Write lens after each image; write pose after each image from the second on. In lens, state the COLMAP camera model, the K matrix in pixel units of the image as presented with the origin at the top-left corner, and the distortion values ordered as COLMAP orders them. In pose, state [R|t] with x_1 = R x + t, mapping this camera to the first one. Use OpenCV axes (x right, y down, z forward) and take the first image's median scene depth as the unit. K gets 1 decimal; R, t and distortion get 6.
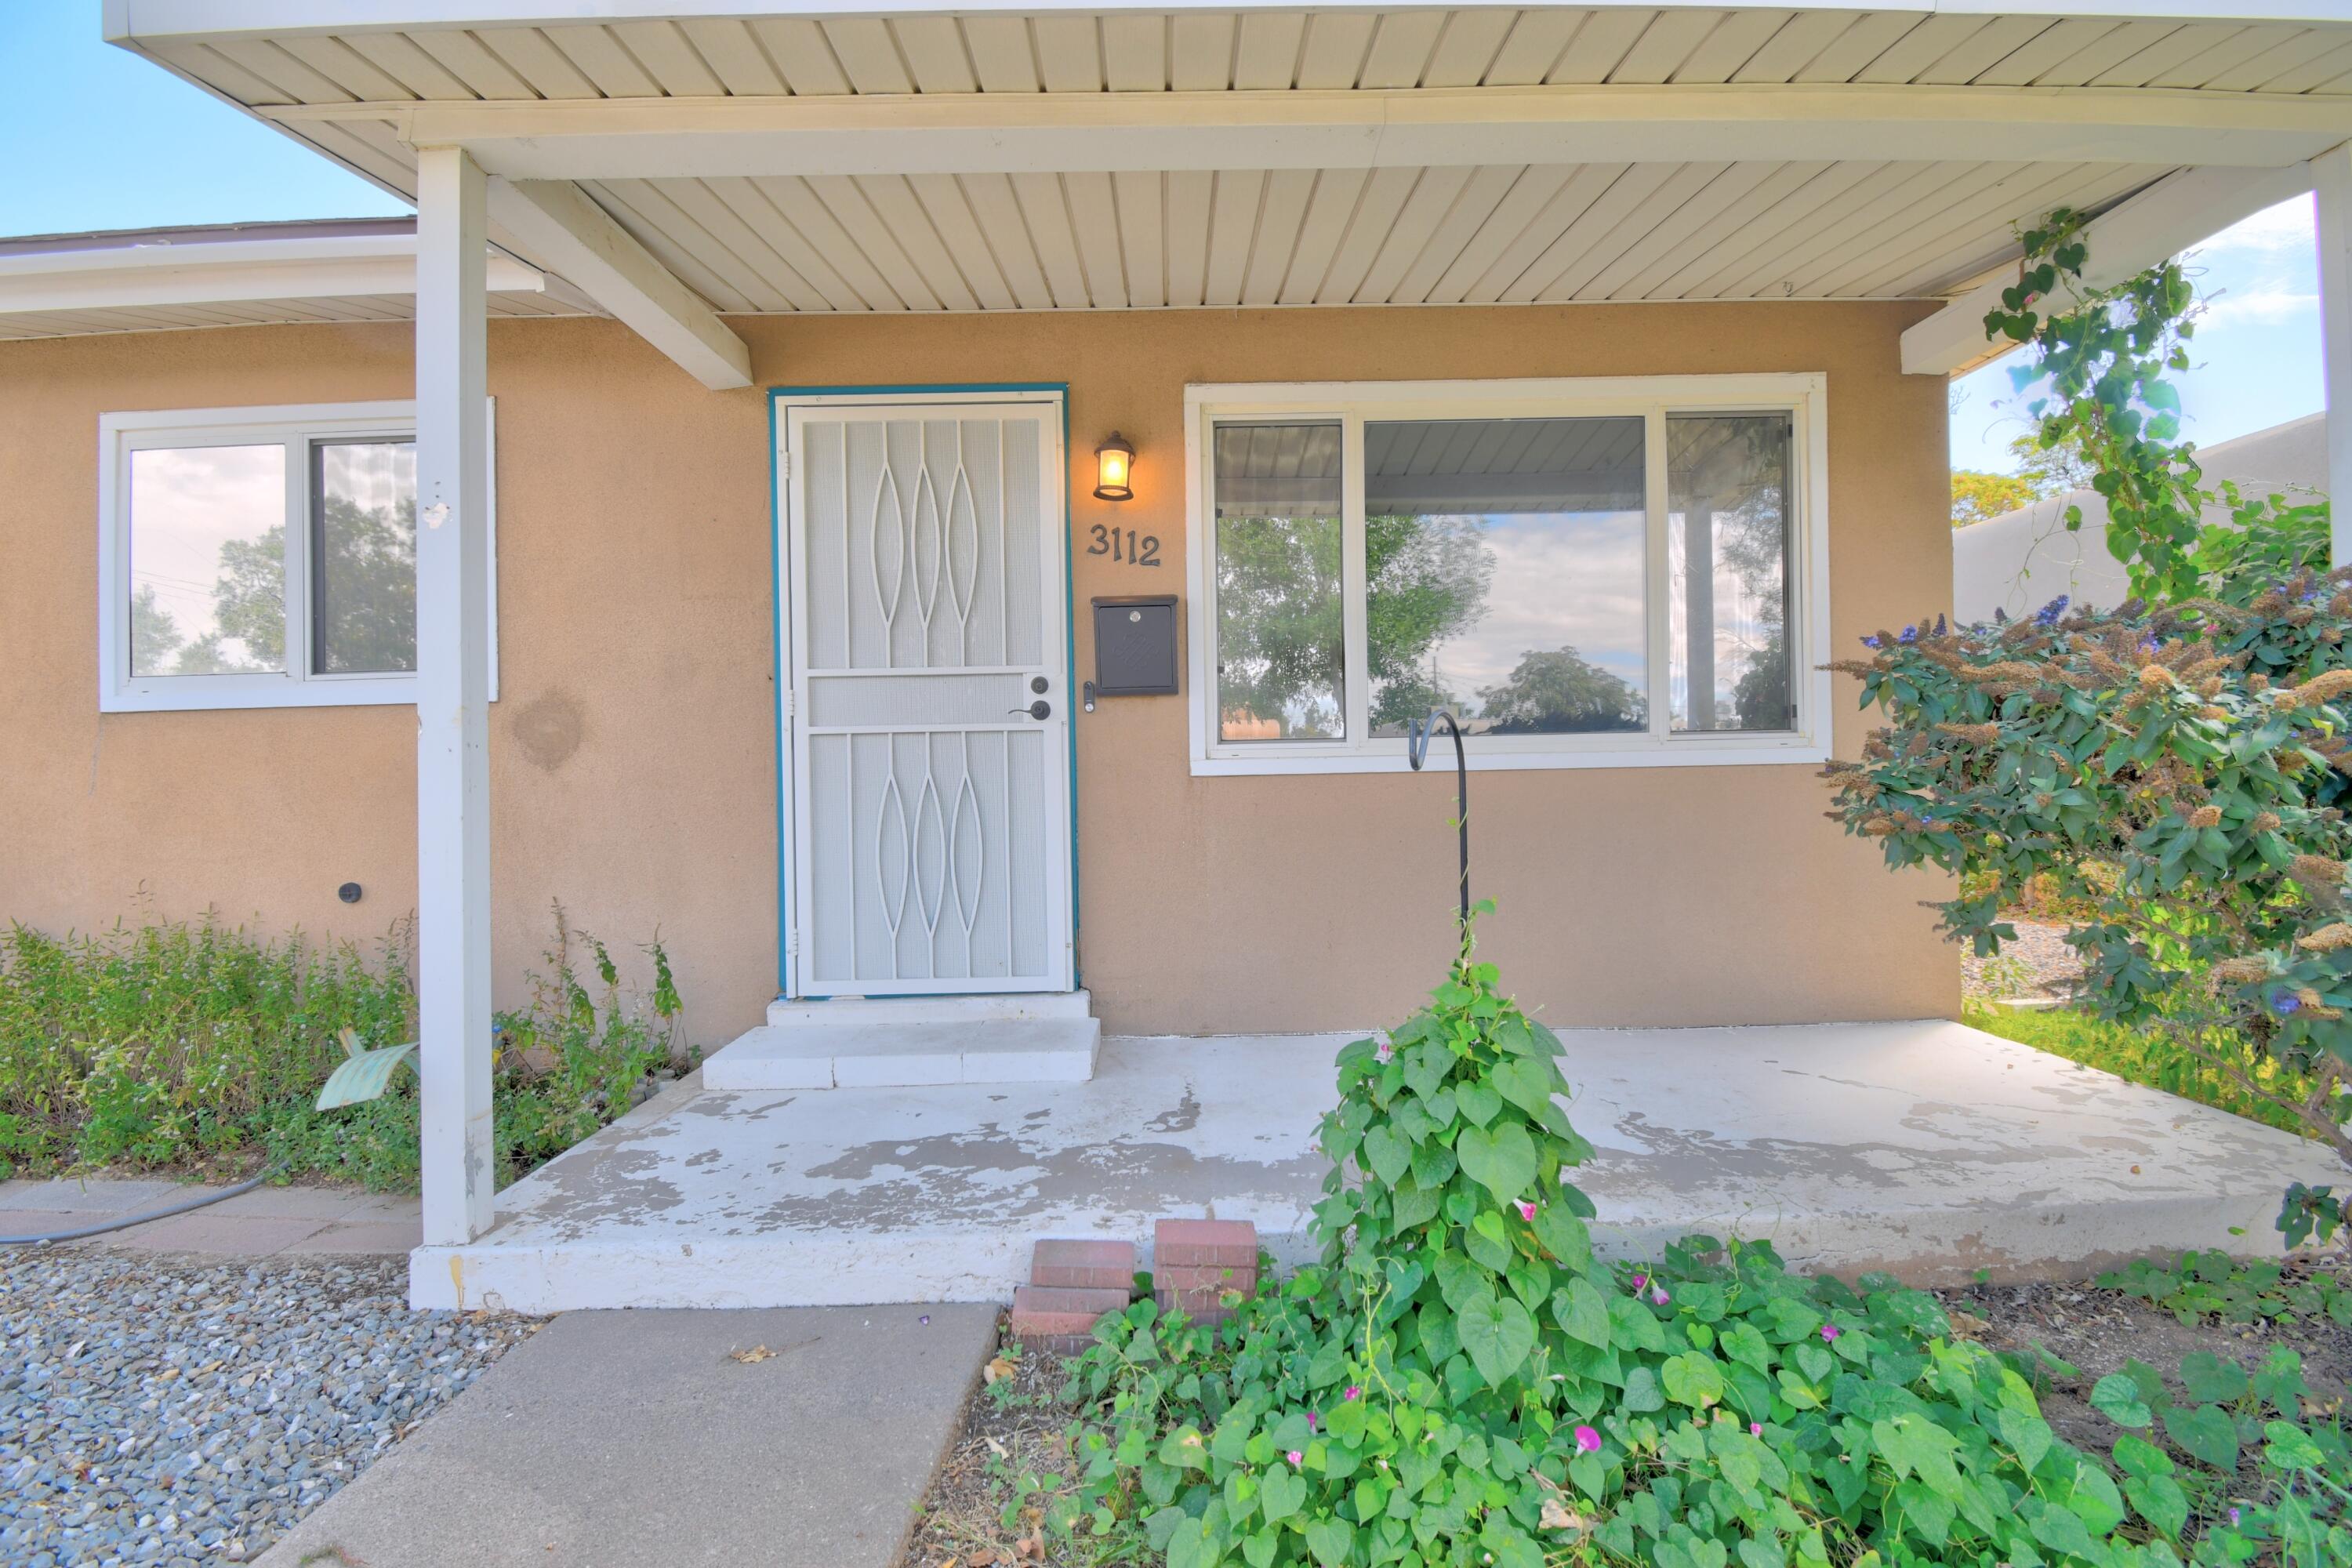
lens RADIAL K [[1071.2, 0, 1172.1], [0, 1071.2, 778.7], [0, 0, 1]] dist [0.000588, 0.000030]
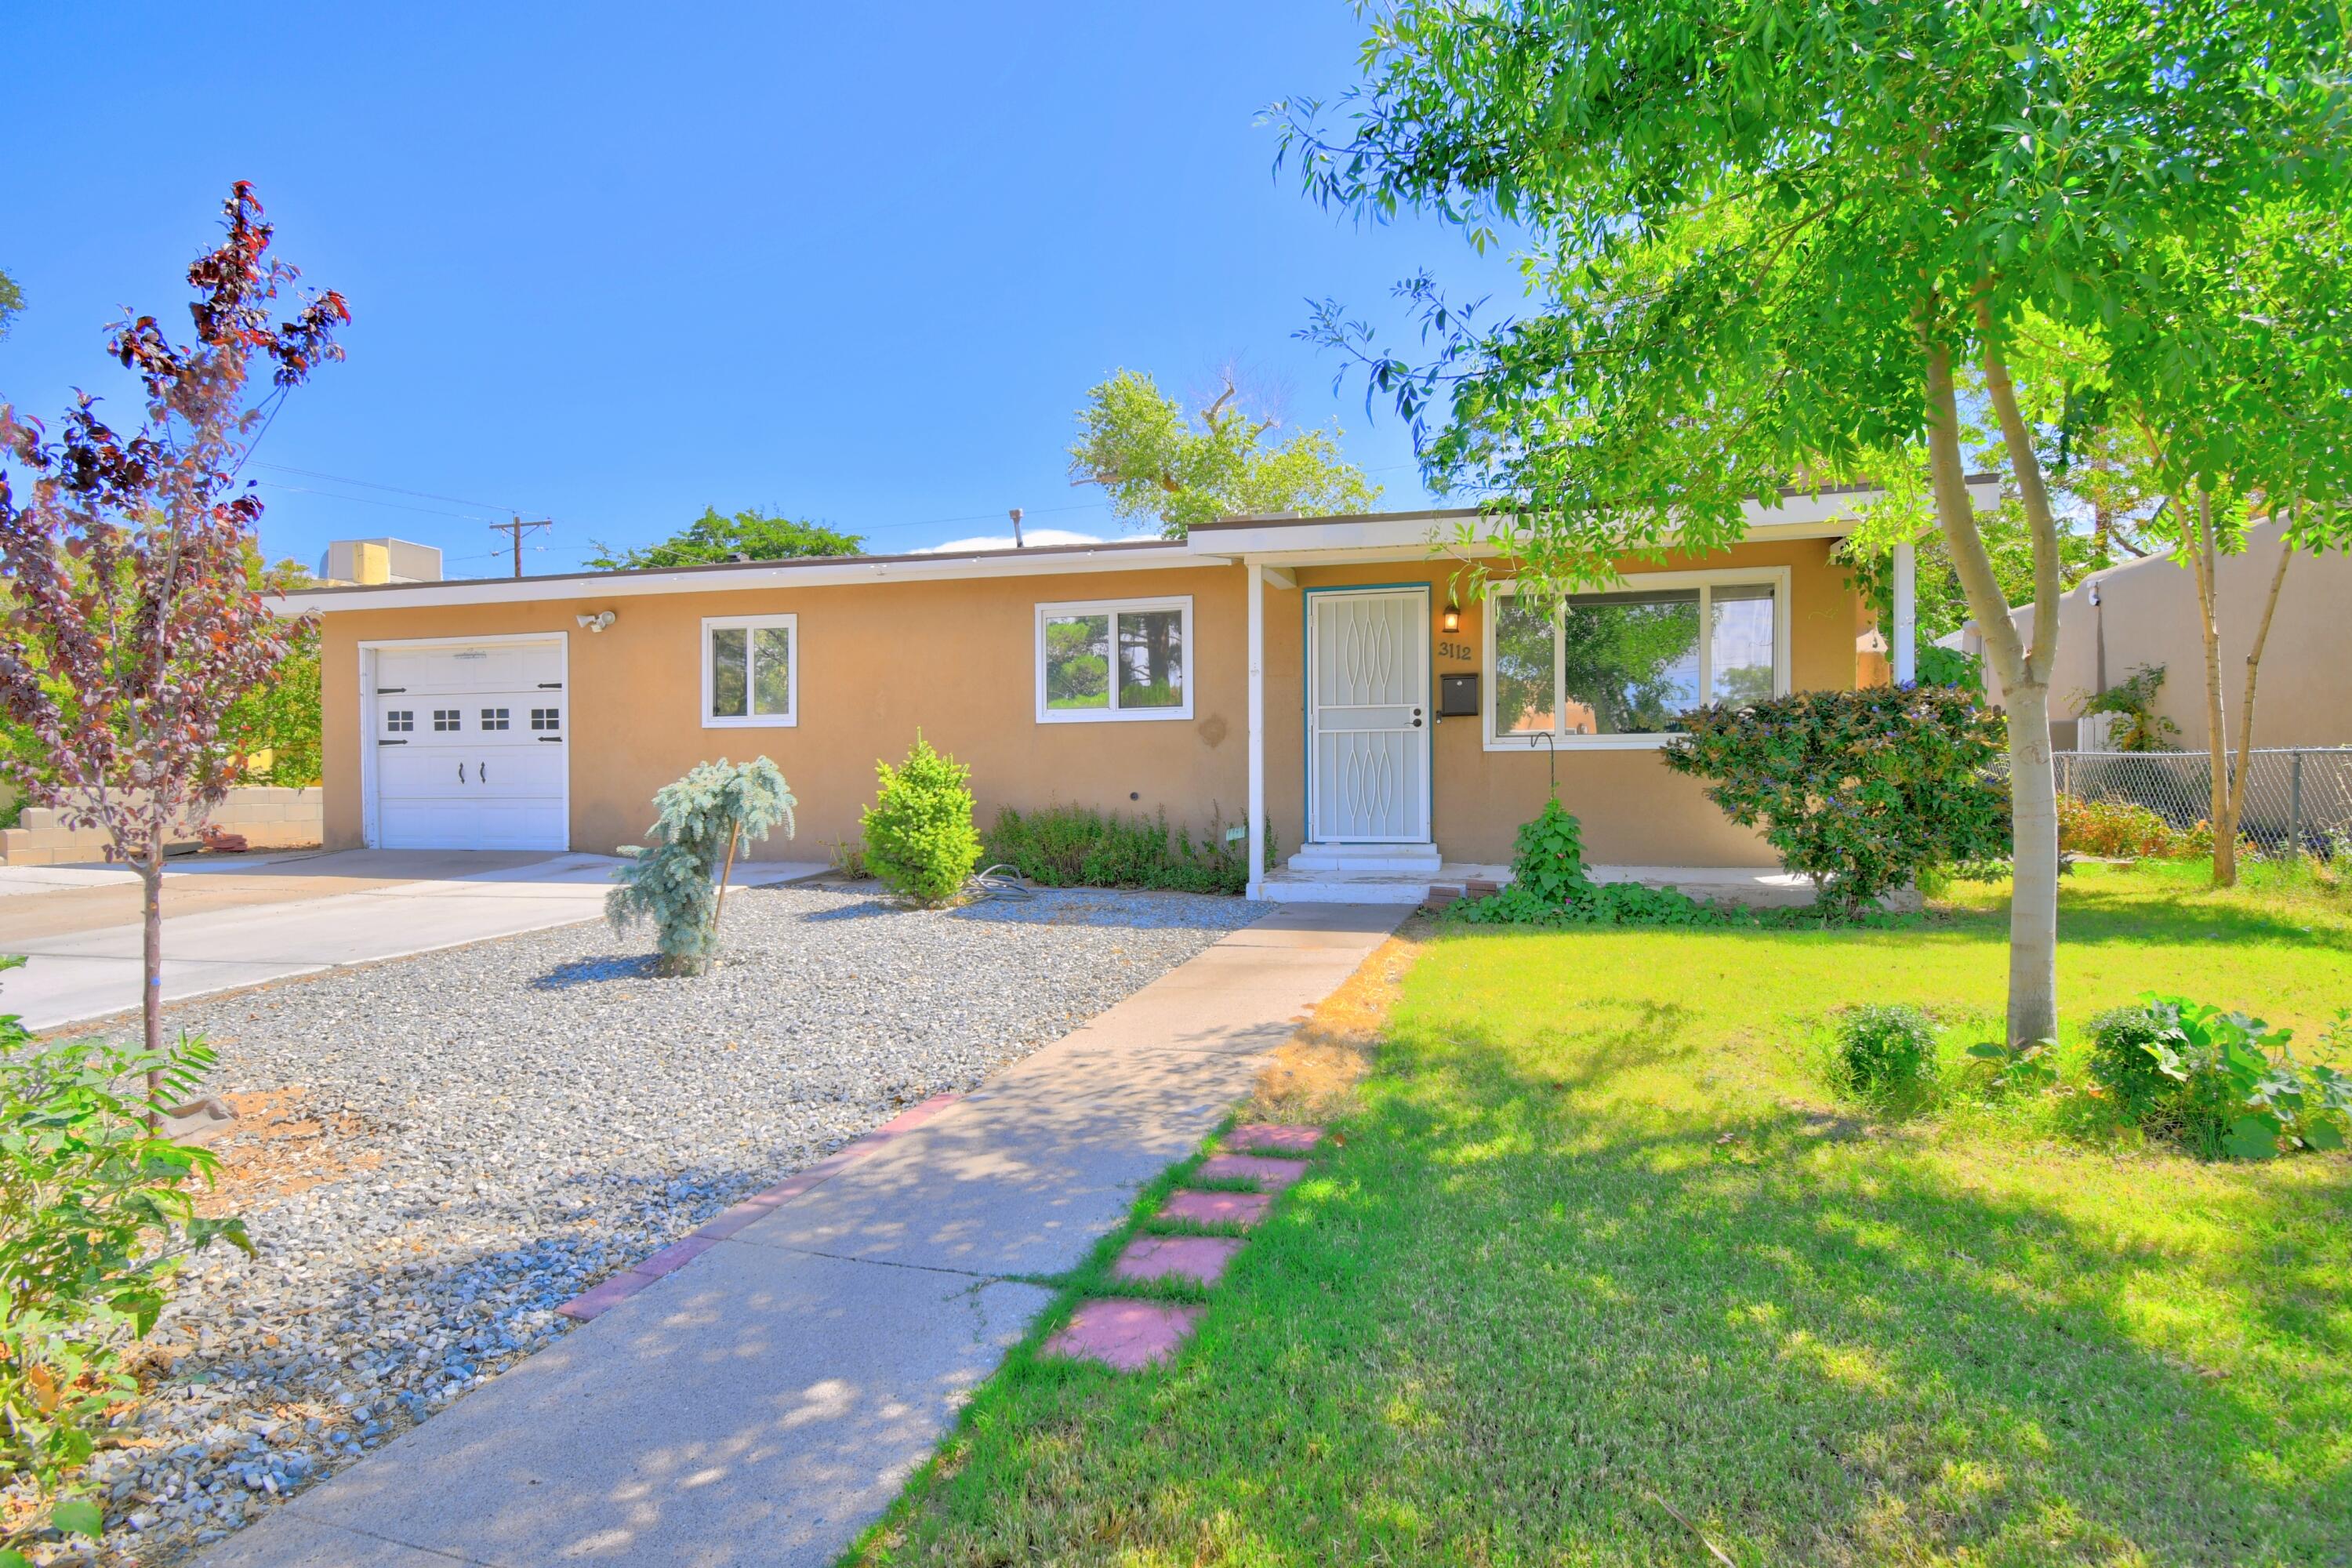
lens RADIAL K [[1207.2, 0, 1167.4], [0, 1207.2, 781.5], [0, 0, 1]] dist [0.001084, 0.000013]
pose [[0.964365, 0.012325, -0.264288, 0.049558], [-0.012339, 0.999923, 0.001607, 0.067288], [0.264288, 0.001712, 0.964442, -1.696578]]
